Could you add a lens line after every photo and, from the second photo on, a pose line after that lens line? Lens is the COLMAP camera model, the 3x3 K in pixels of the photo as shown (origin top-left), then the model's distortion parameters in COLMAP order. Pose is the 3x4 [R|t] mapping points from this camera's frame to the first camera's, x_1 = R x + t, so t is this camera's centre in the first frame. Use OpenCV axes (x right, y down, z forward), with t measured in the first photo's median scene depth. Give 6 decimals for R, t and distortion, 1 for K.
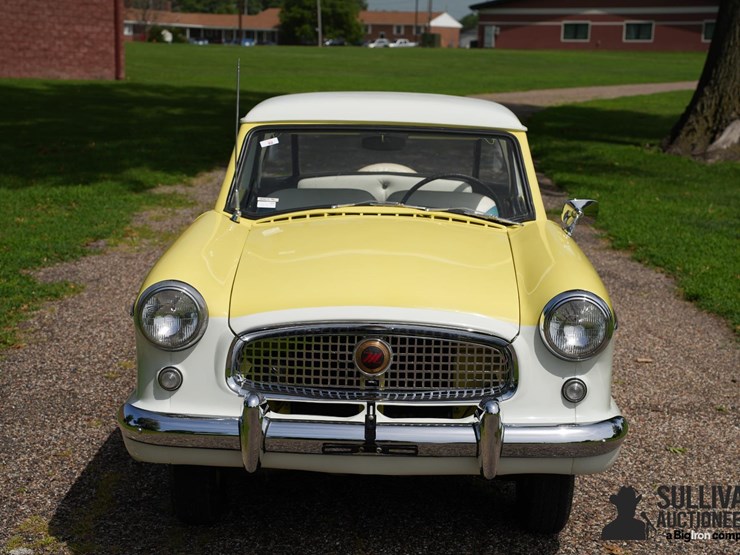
lens RADIAL K [[1393.4, 0, 371.9], [0, 1393.4, 280.2], [0, 0, 1]] dist [0.400606, 0.000000]
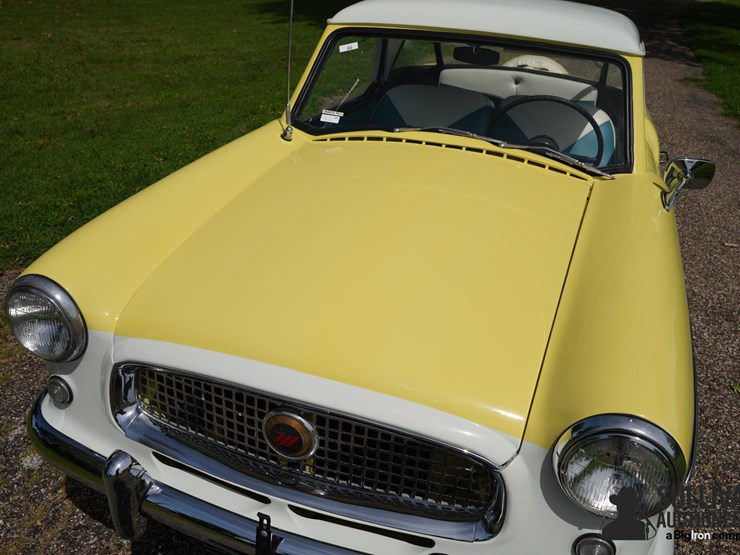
lens RADIAL K [[663.4, 0, 369.3], [0, 663.4, 279.3], [0, 0, 1]] dist [-0.102387, 0.072848]
pose [[0.947339, 0.162670, -0.275839, 0.087367], [-0.074449, 0.949648, 0.304345, -0.089034], [0.311457, -0.267782, 0.911749, 0.592065]]
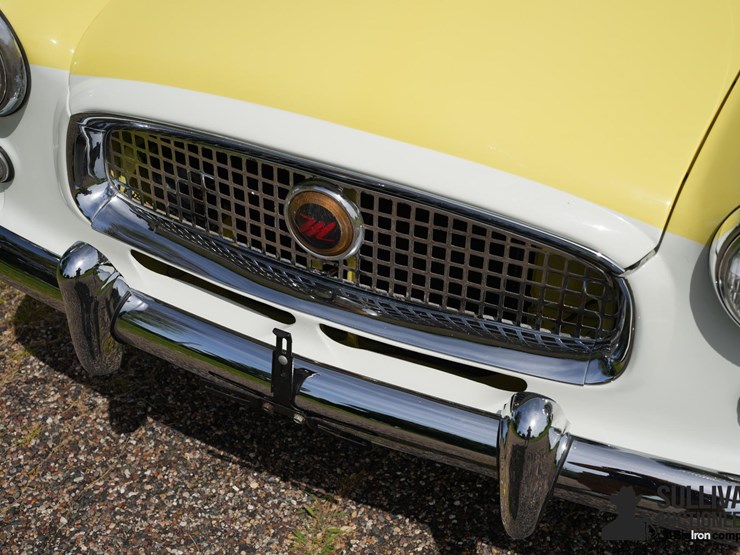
lens RADIAL K [[1032.7, 0, 373.7], [0, 1032.7, 272.3], [0, 0, 1]] dist [0.197269, 0.000000]
pose [[0.900925, 0.247928, -0.356181, 0.110794], [-0.056463, 0.880732, 0.470237, -0.071544], [0.430285, -0.403538, 0.807473, 0.576704]]
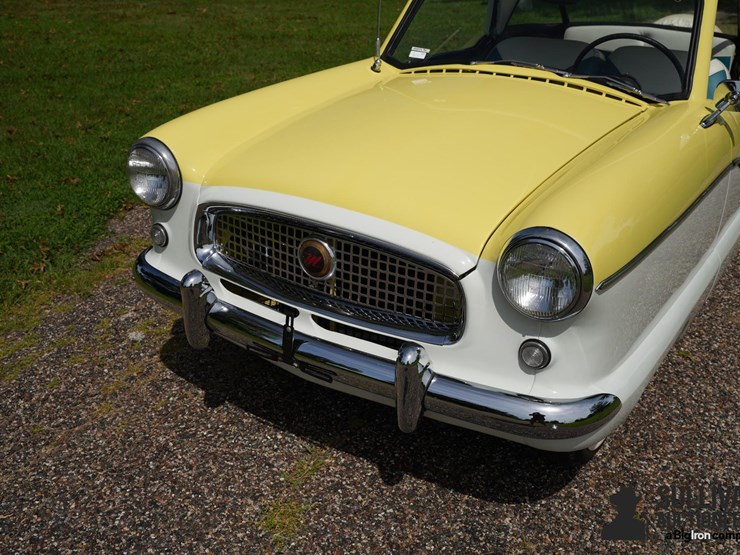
lens RADIAL K [[779.2, 0, 368.5], [0, 779.2, 279.7], [0, 0, 1]] dist [0.011088, 0.000000]
pose [[0.843036, 0.222372, -0.489736, 0.210845], [-0.086438, 0.954710, 0.284705, -0.057197], [0.530866, -0.197685, 0.824076, 0.489597]]
